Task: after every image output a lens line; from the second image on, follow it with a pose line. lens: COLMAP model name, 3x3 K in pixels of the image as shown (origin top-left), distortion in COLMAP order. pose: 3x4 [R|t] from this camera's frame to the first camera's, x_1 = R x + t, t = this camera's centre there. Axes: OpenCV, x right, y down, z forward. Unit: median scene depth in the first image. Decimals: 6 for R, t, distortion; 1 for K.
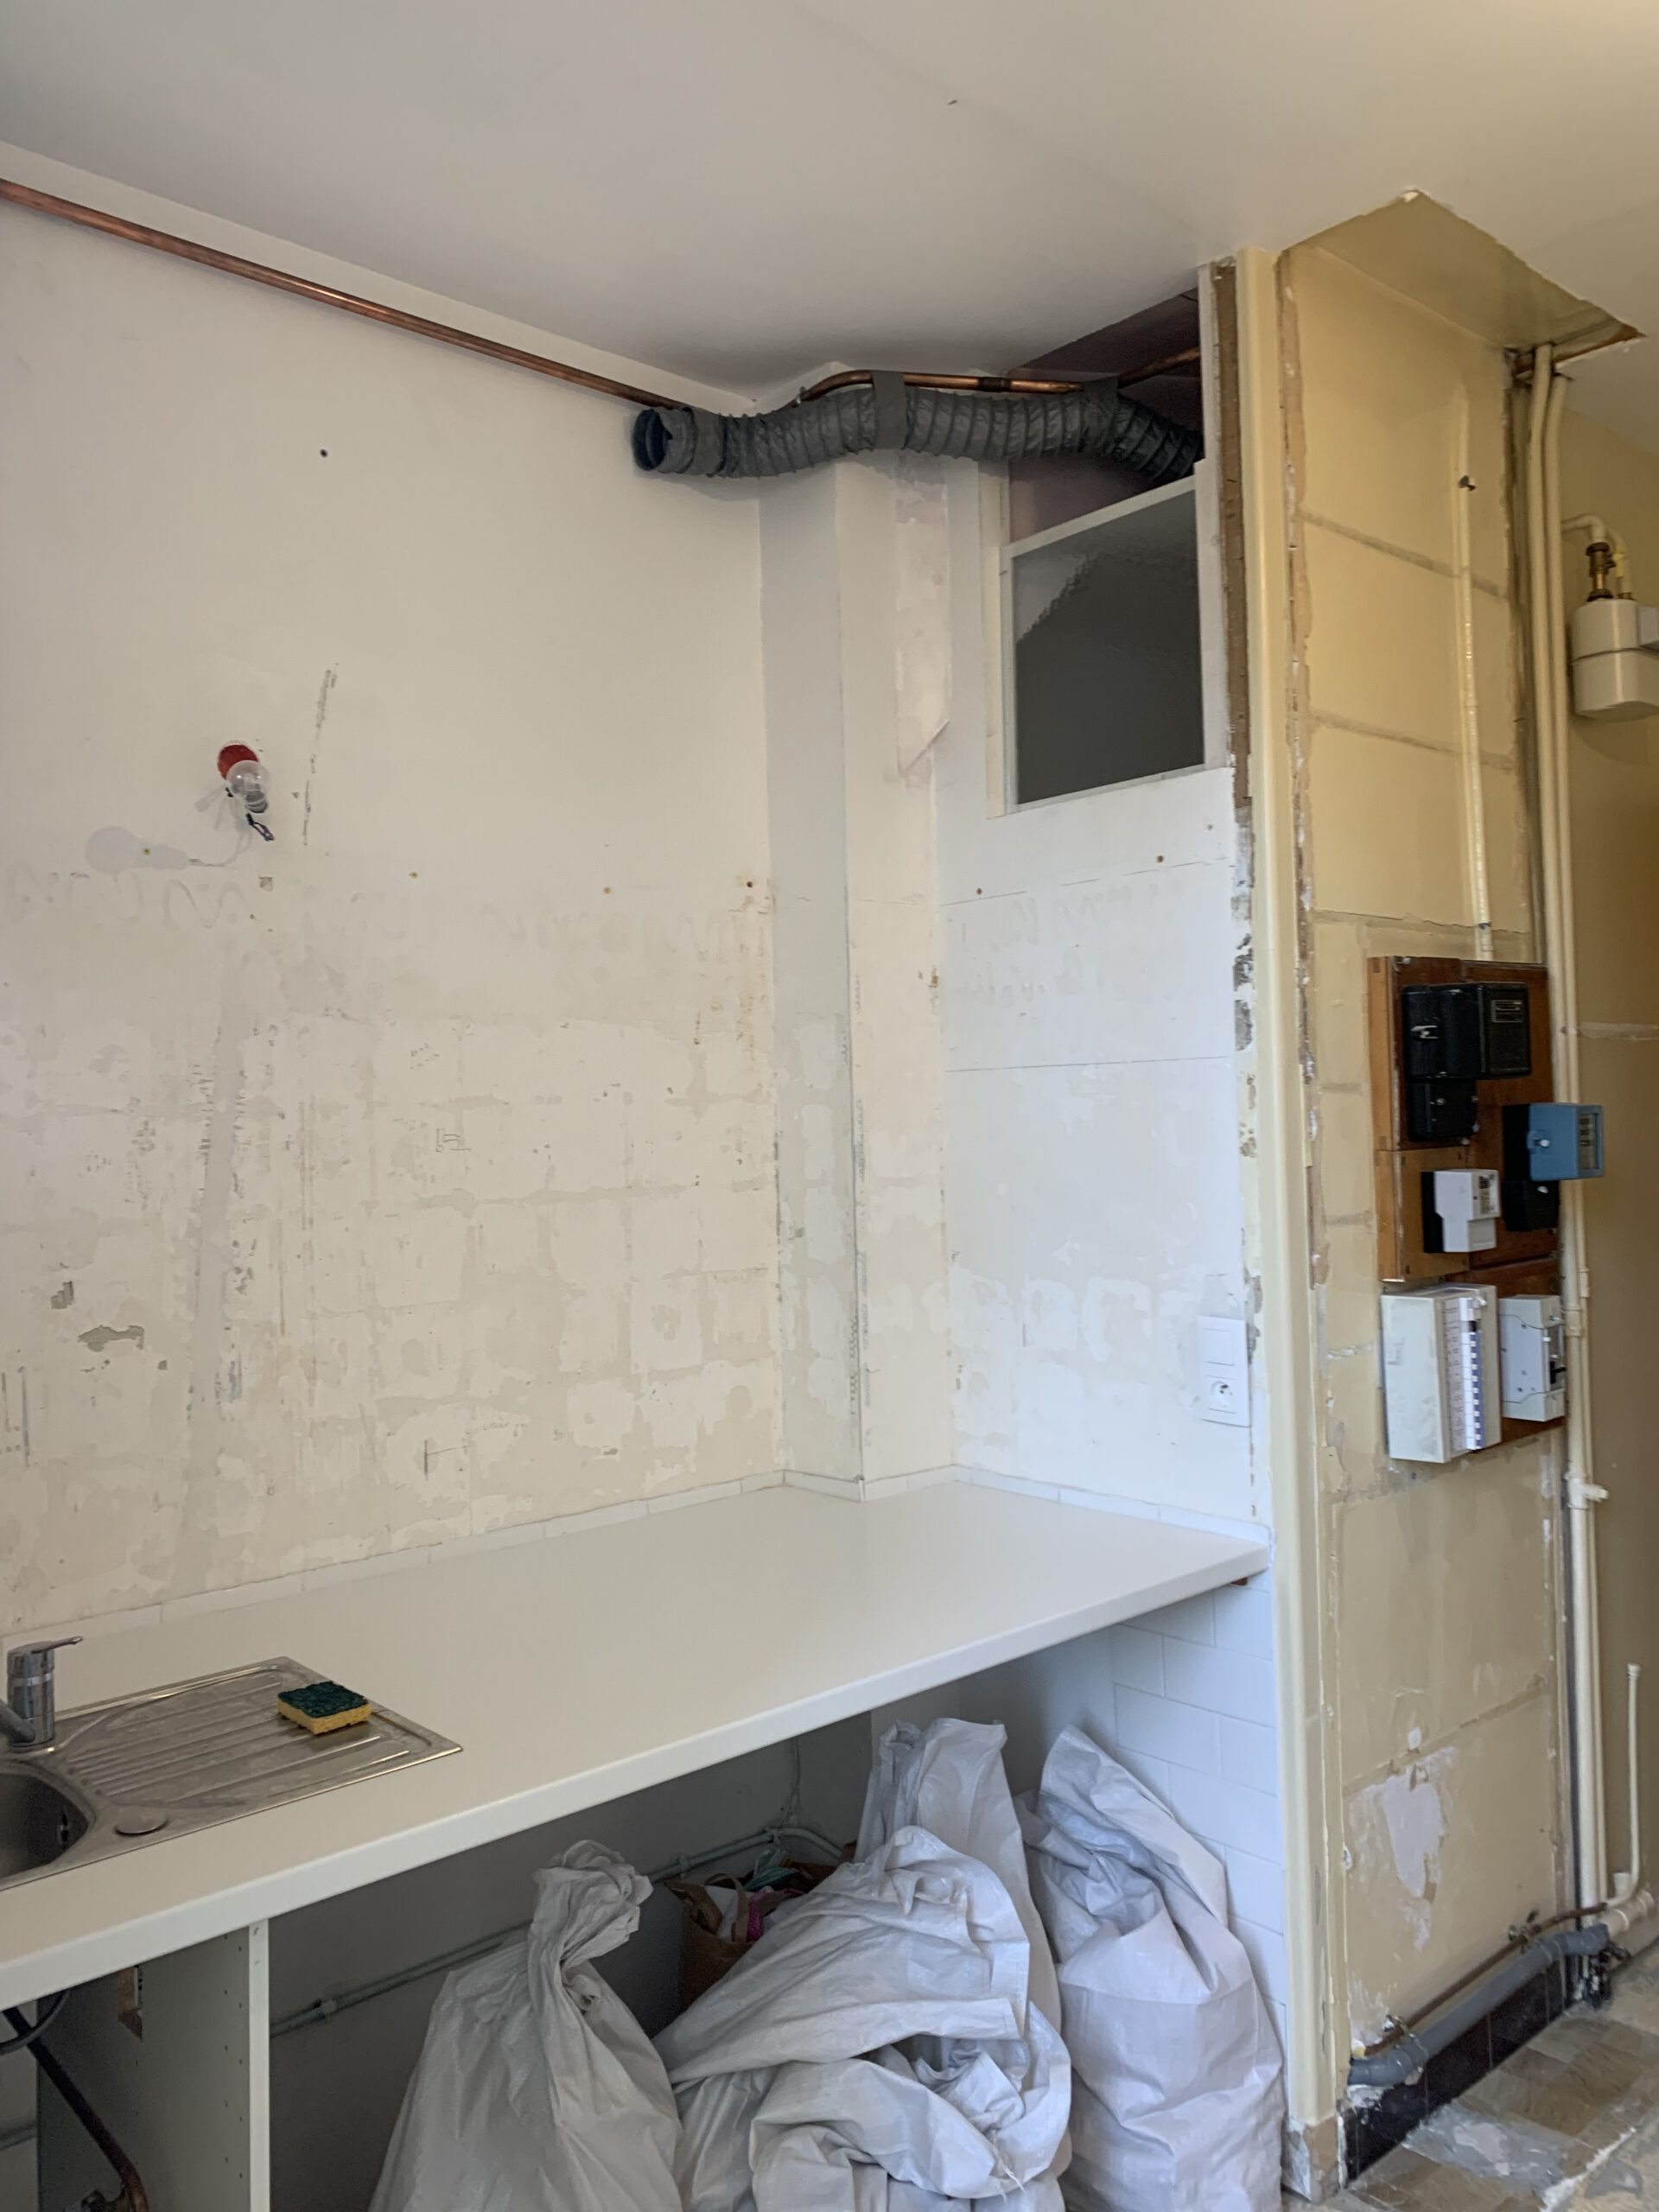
lens RADIAL K [[1672.5, 0, 832.2], [0, 1672.5, 1166.5], [0, 0, 1]] dist [0.097388, -0.108176]
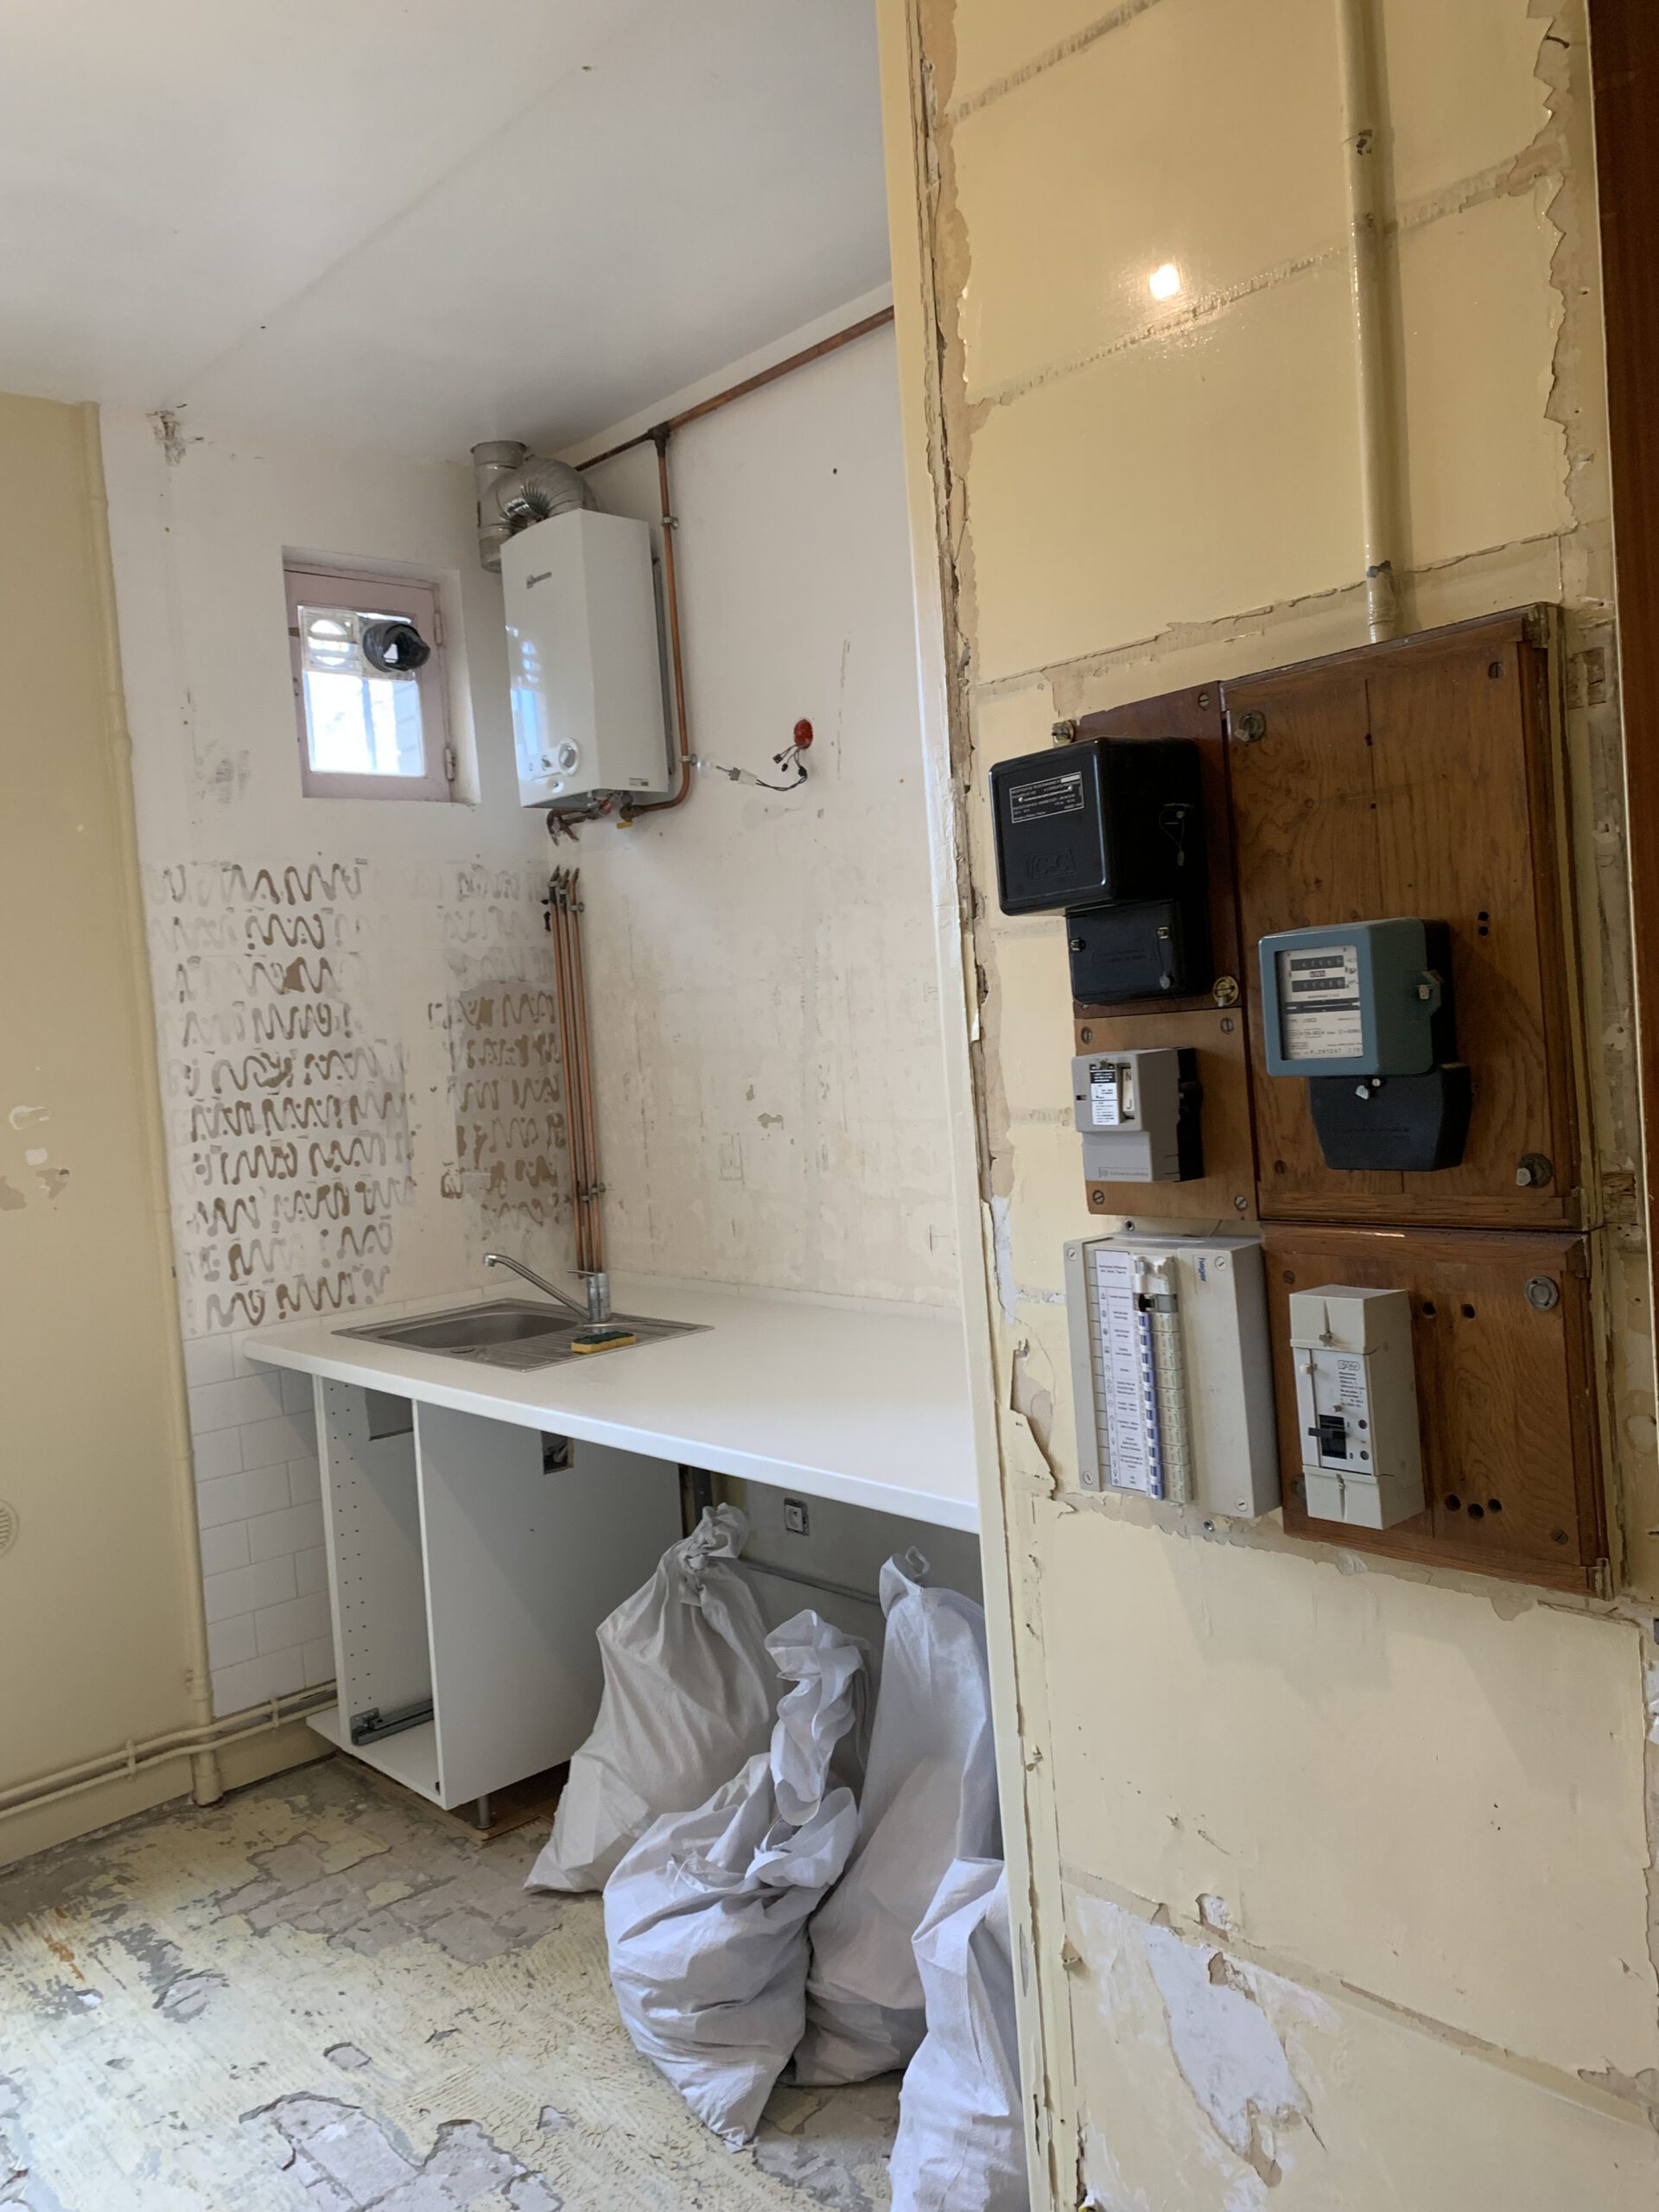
lens RADIAL K [[1711.8, 0, 834.1], [0, 1711.8, 1096.6], [0, 0, 1]] dist [0.036471, -0.027967]
pose [[0.000804, 0.075581, -0.997139, 1.225708], [0.049009, 0.995938, 0.075529, -0.043504], [0.998798, -0.048929, -0.002904, 1.084906]]
